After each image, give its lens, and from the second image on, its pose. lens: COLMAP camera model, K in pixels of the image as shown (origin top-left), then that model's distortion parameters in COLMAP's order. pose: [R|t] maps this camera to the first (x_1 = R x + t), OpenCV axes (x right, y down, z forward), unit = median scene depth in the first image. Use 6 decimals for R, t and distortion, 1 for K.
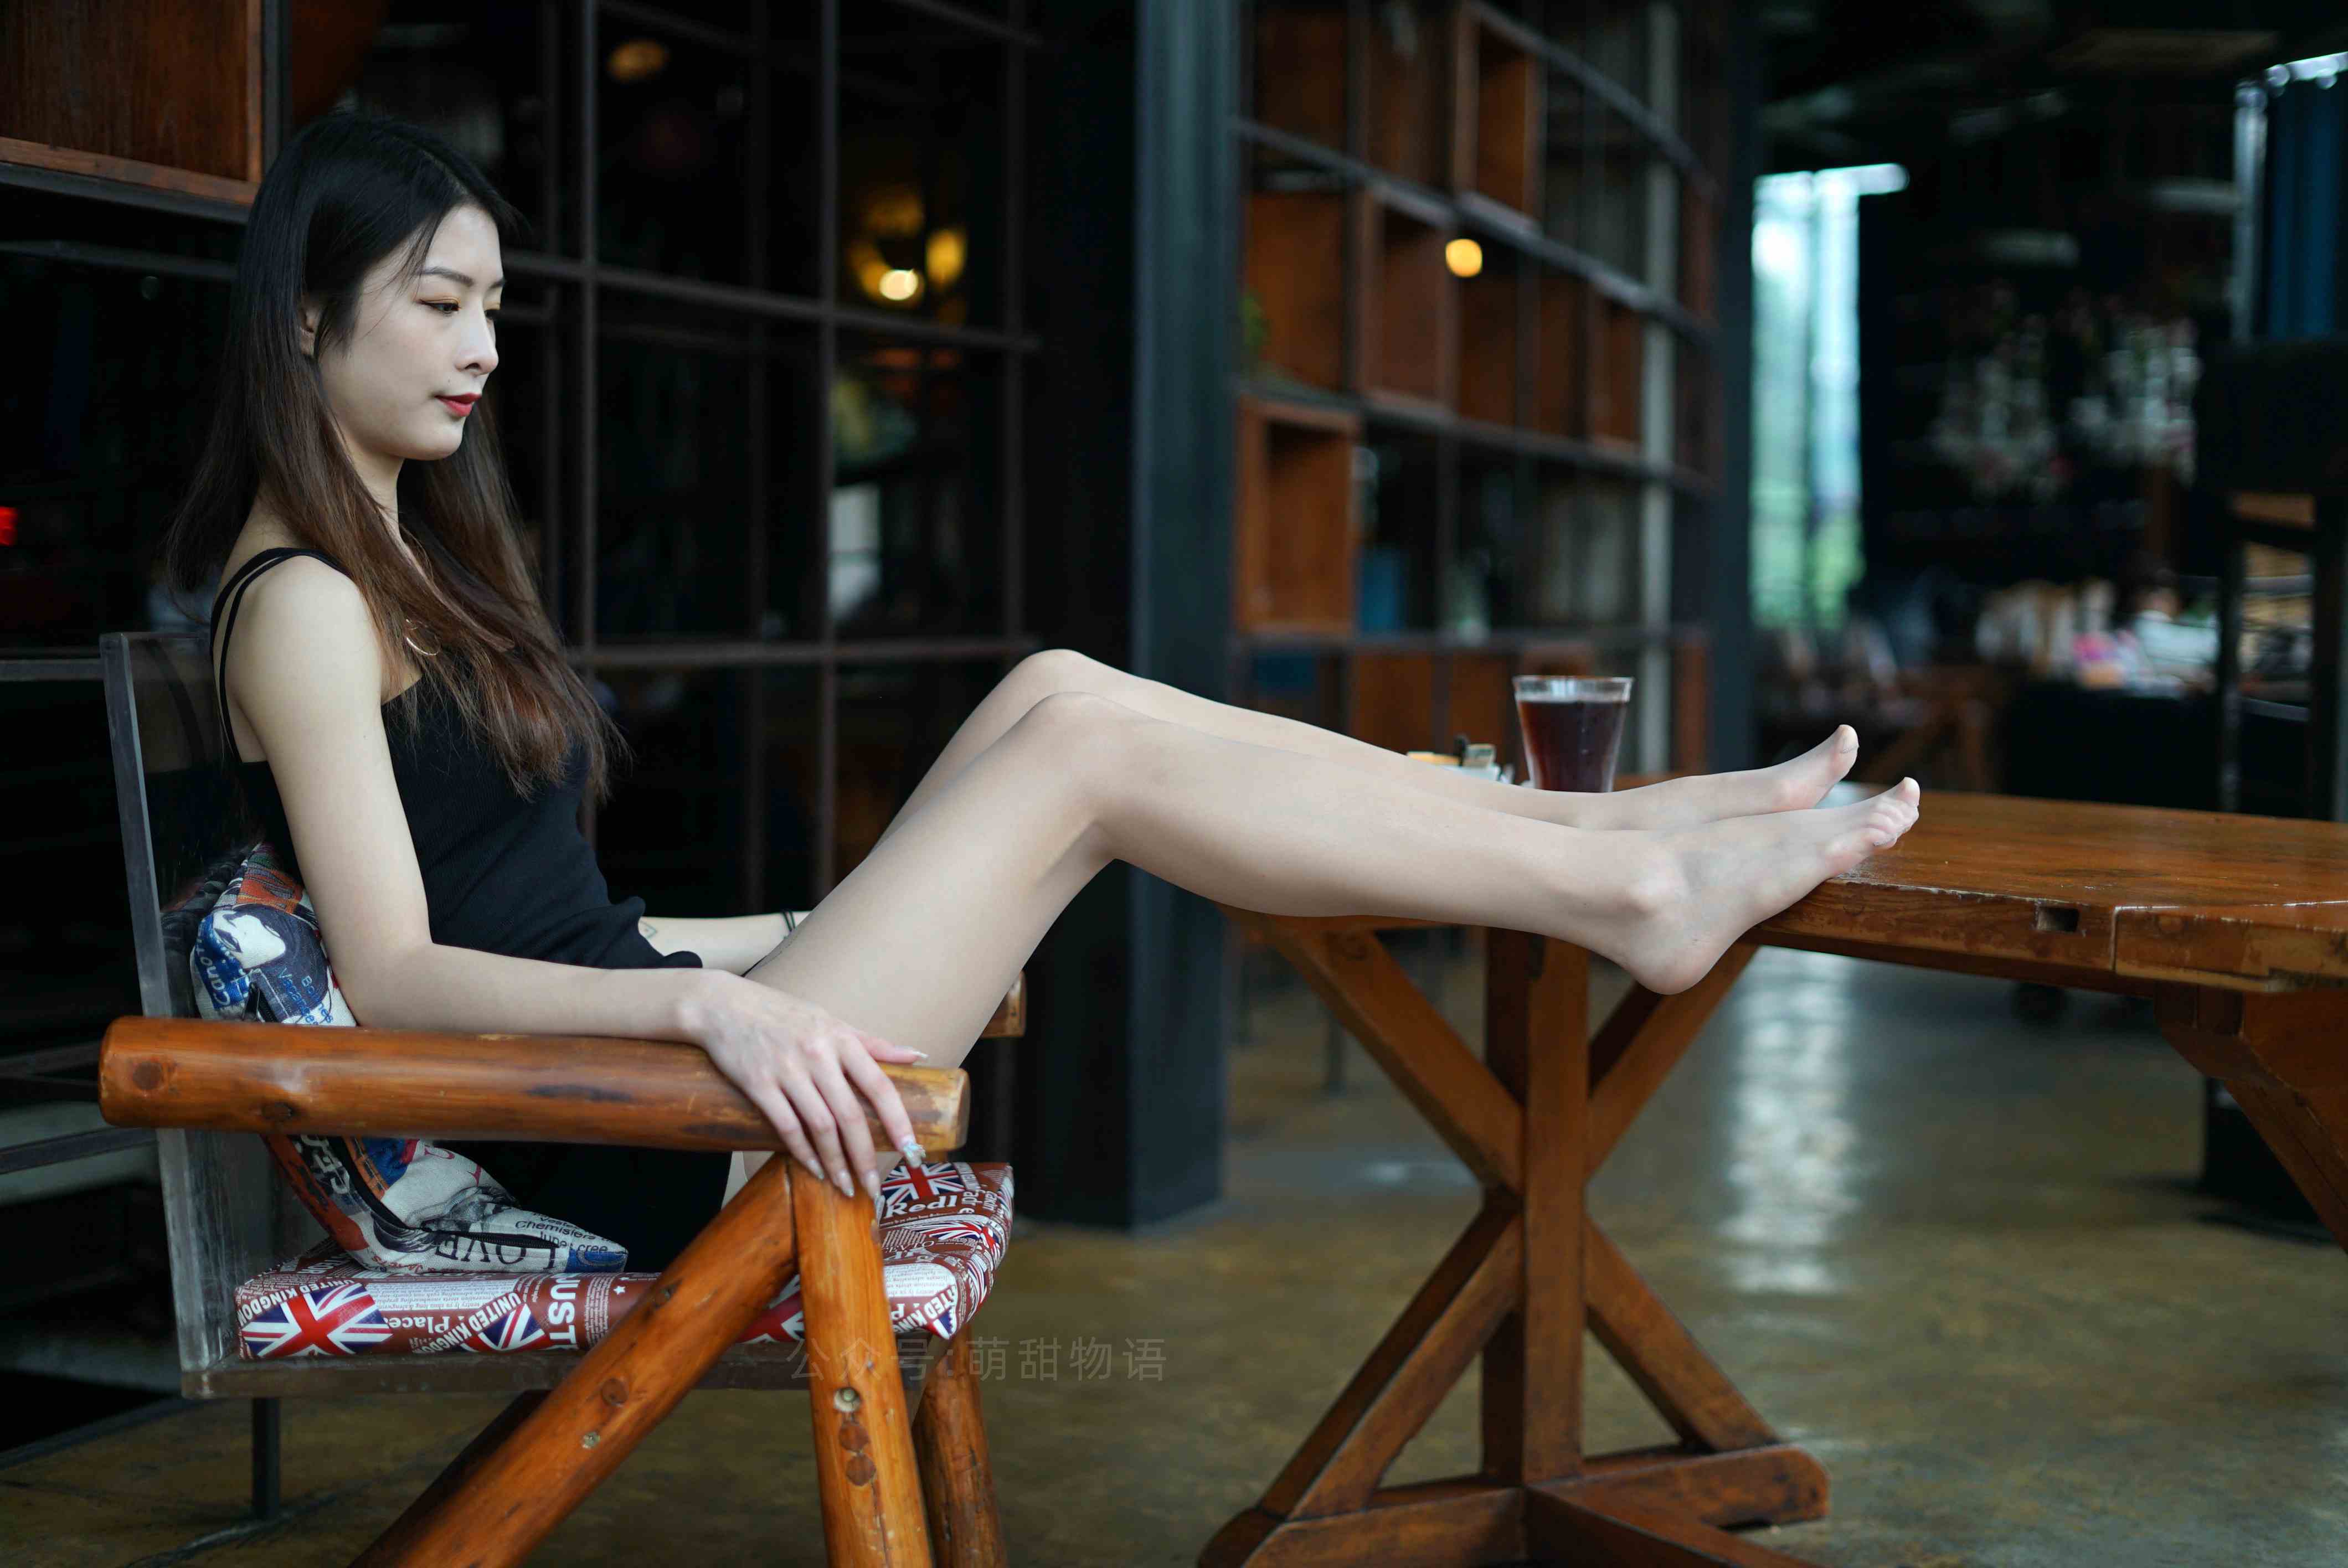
lens RADIAL K [[3445.3, 0, 1135.9], [0, 3445.3, 793.7], [0, 0, 1]] dist [-0.032414, 0.000000]
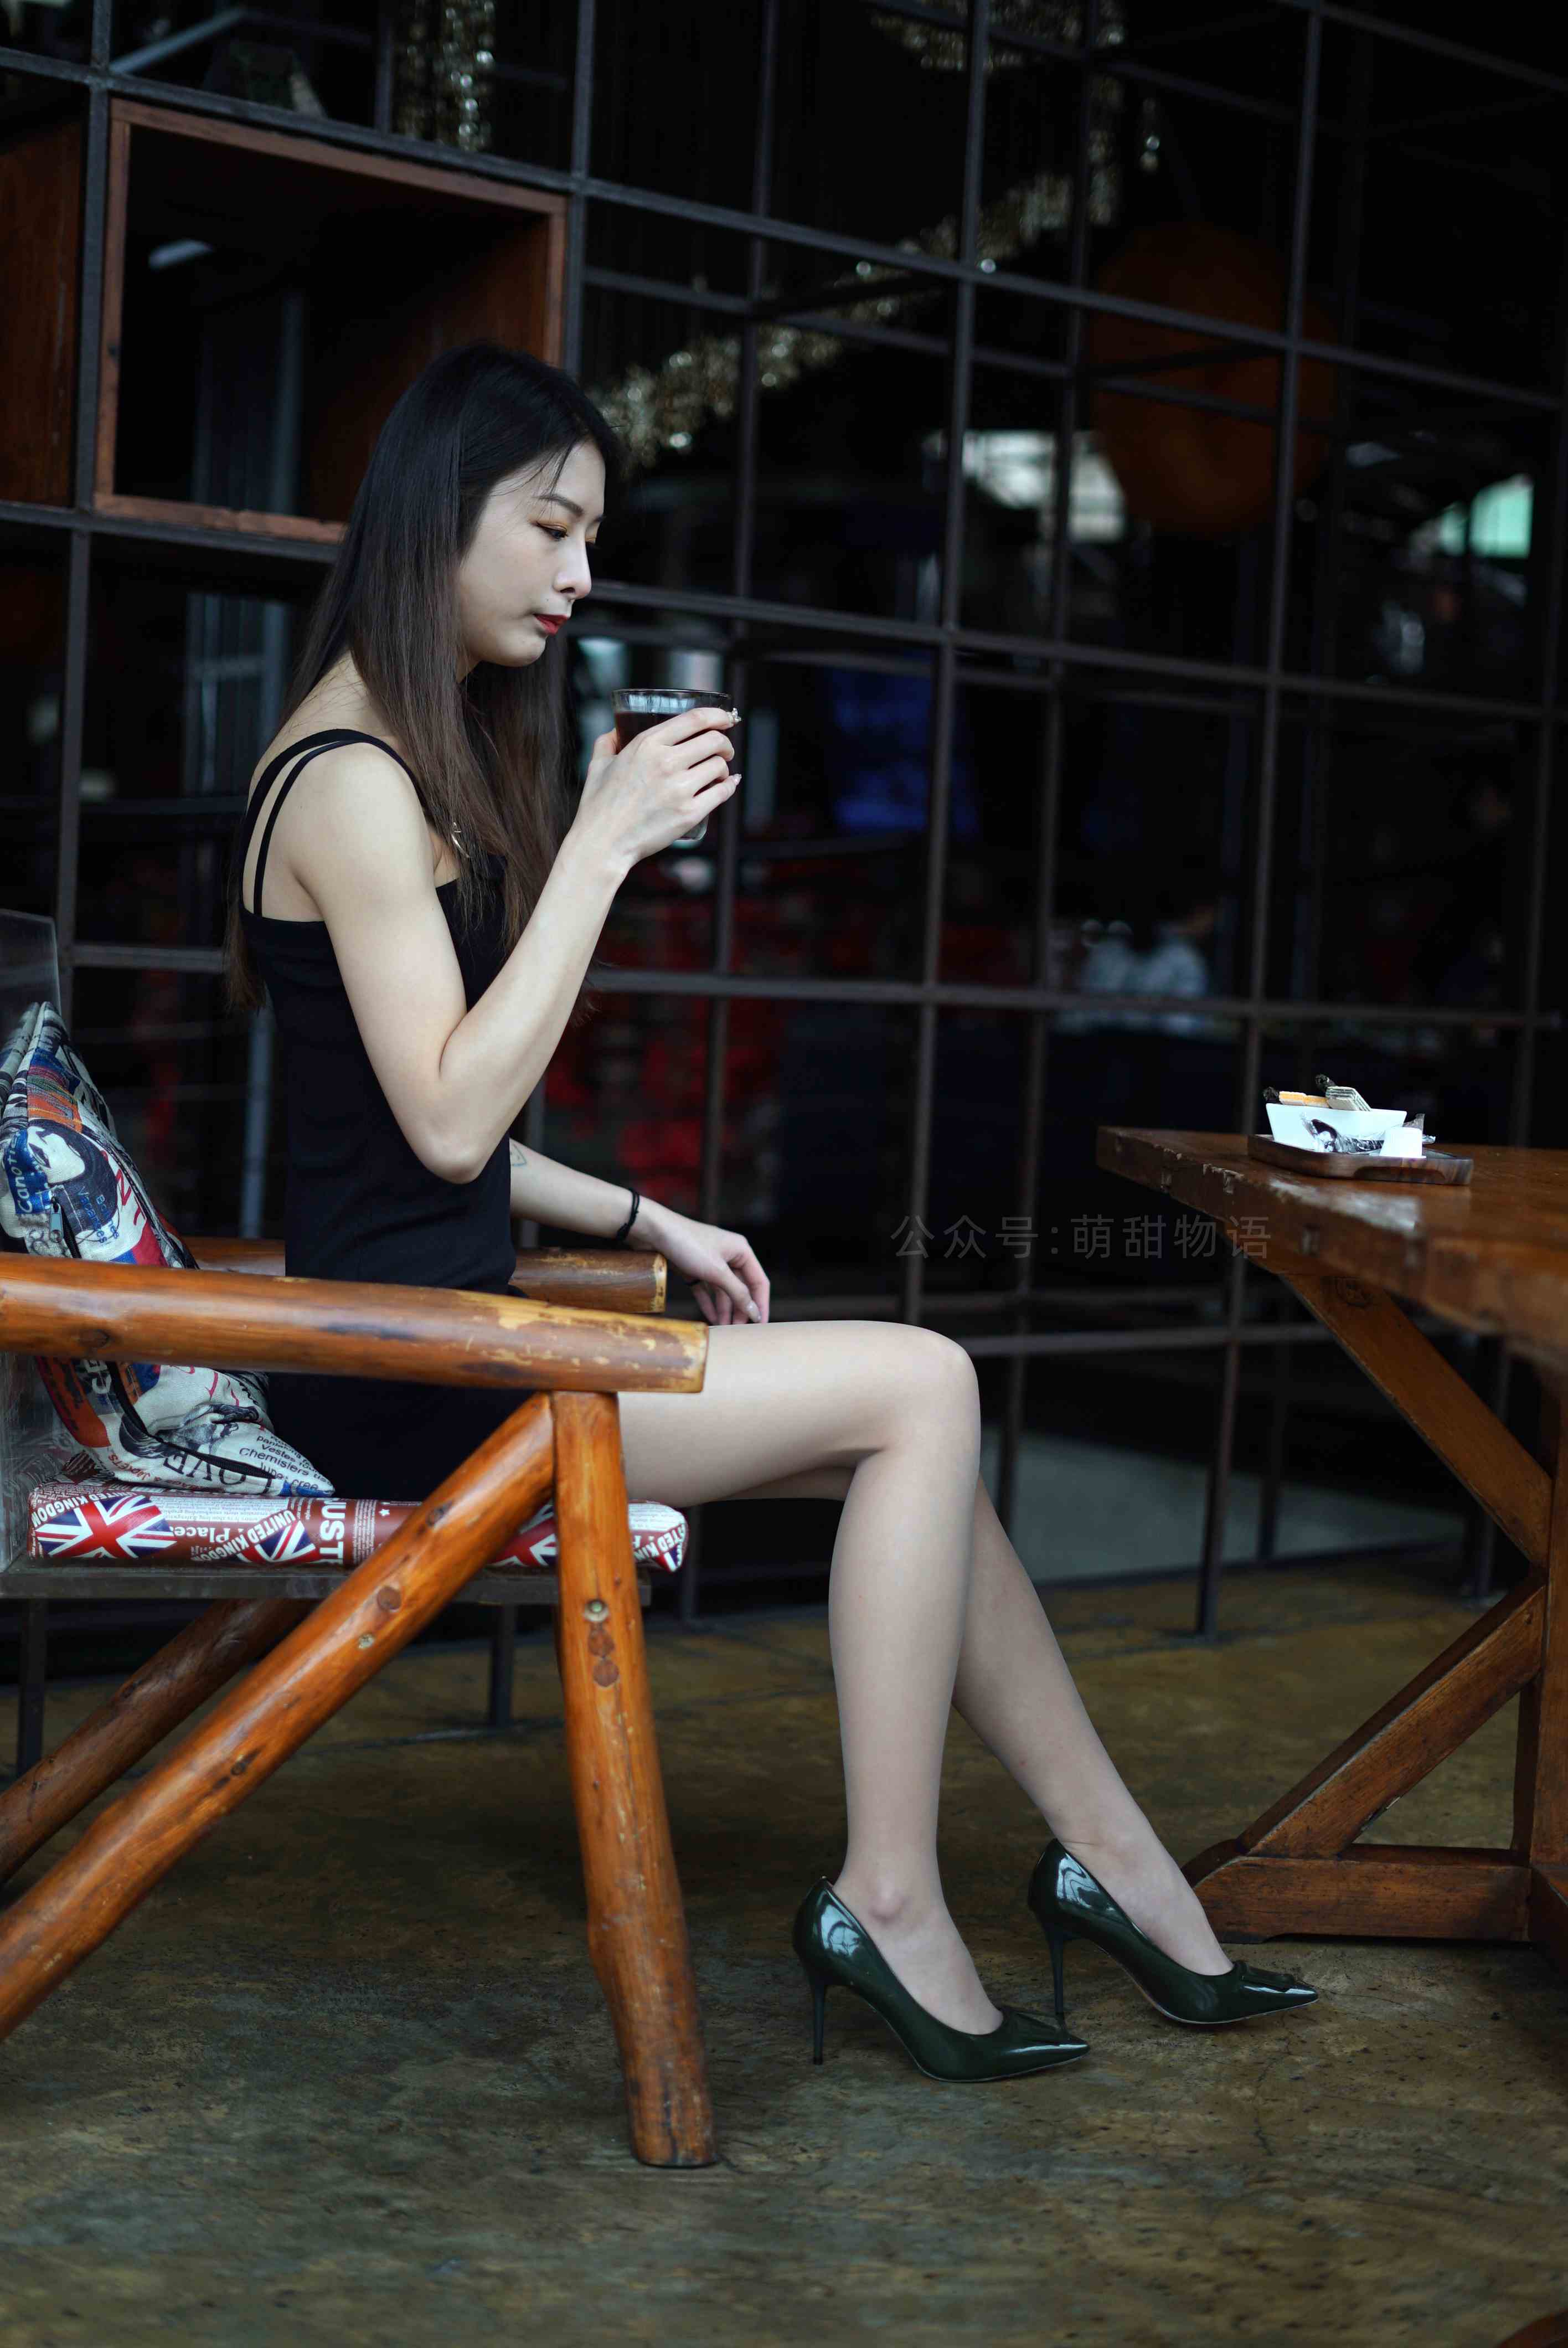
lens RADIAL K [[3445.3, 0, 786.8], [0, 3445.3, 1155.0], [0, 0, 1]] dist [-0.032414, 0.000000]
pose [[0.881584, 0.063967, -0.467673, 0.401157], [-0.071053, 0.997469, 0.002493, 0.014359], [0.466649, 0.031032, 0.883898, 0.038827]]
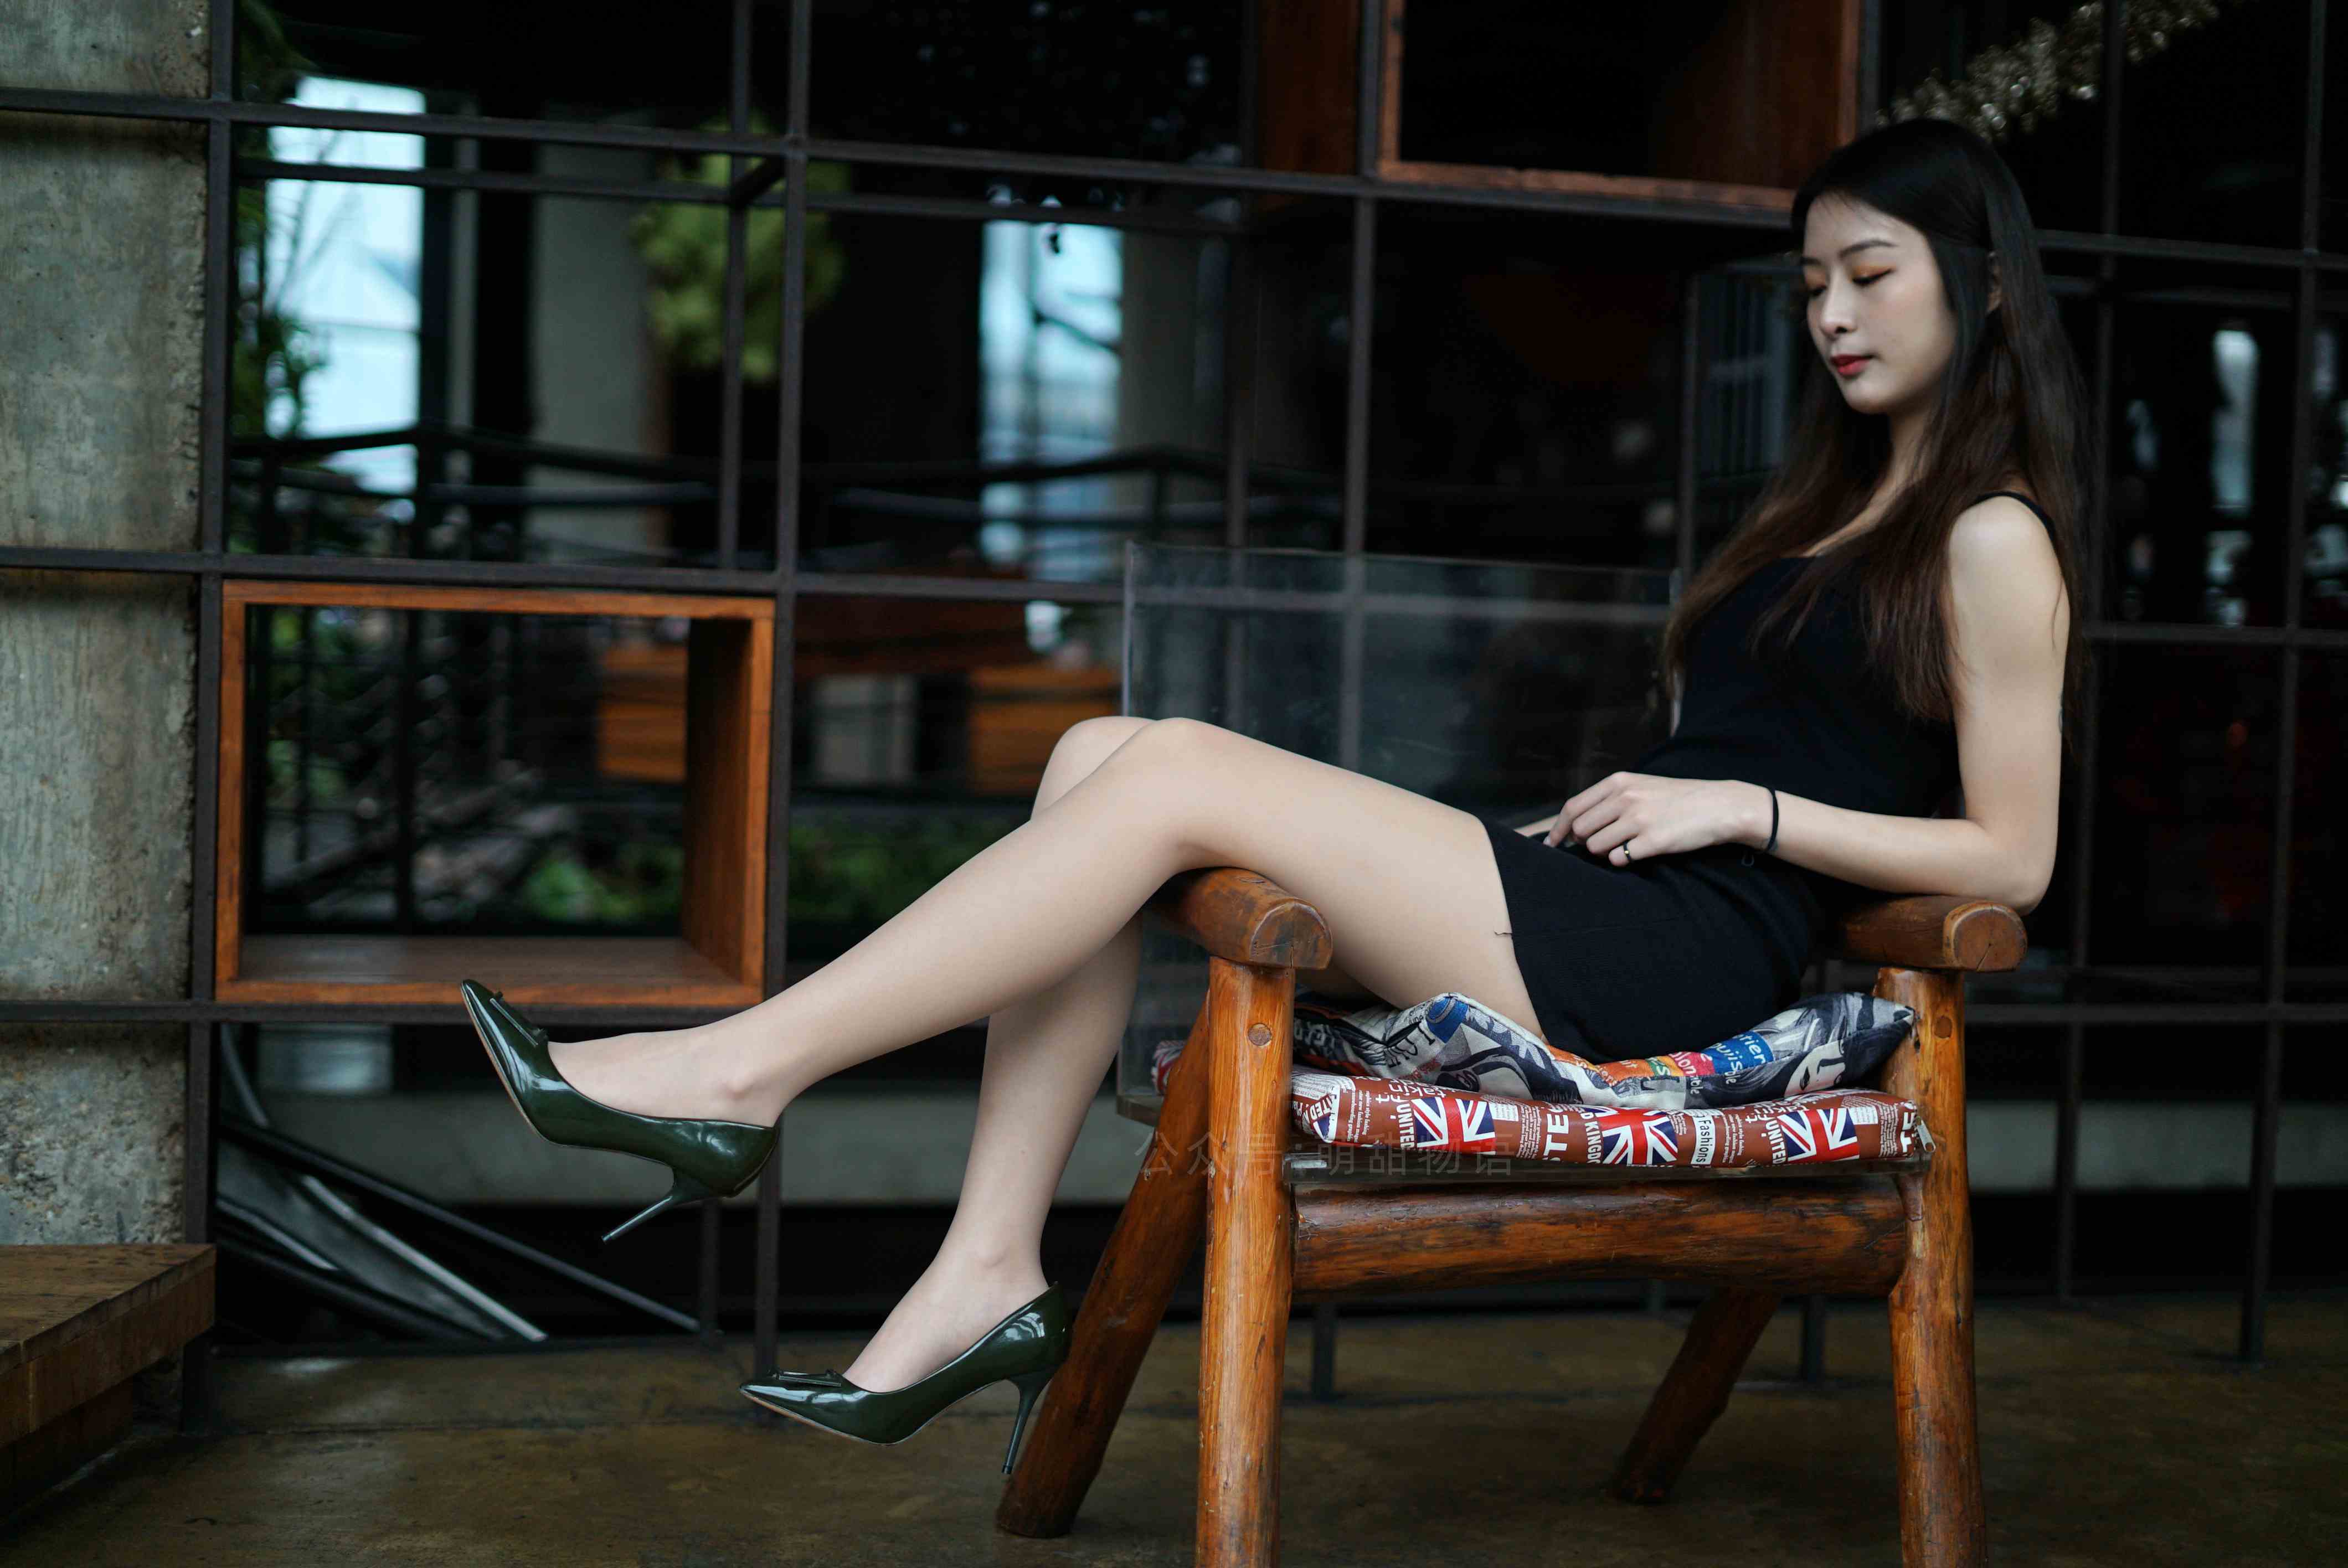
lens RADIAL K [[3445.3, 0, 1157.8], [0, 3445.3, 779.0], [0, 0, 1]] dist [-0.032414, 0.000000]
pose [[0.648280, 0.042736, -0.760201, 0.518927], [-0.069646, 0.997566, -0.003312, 0.037807], [0.758210, 0.055092, 0.649679, 0.113230]]
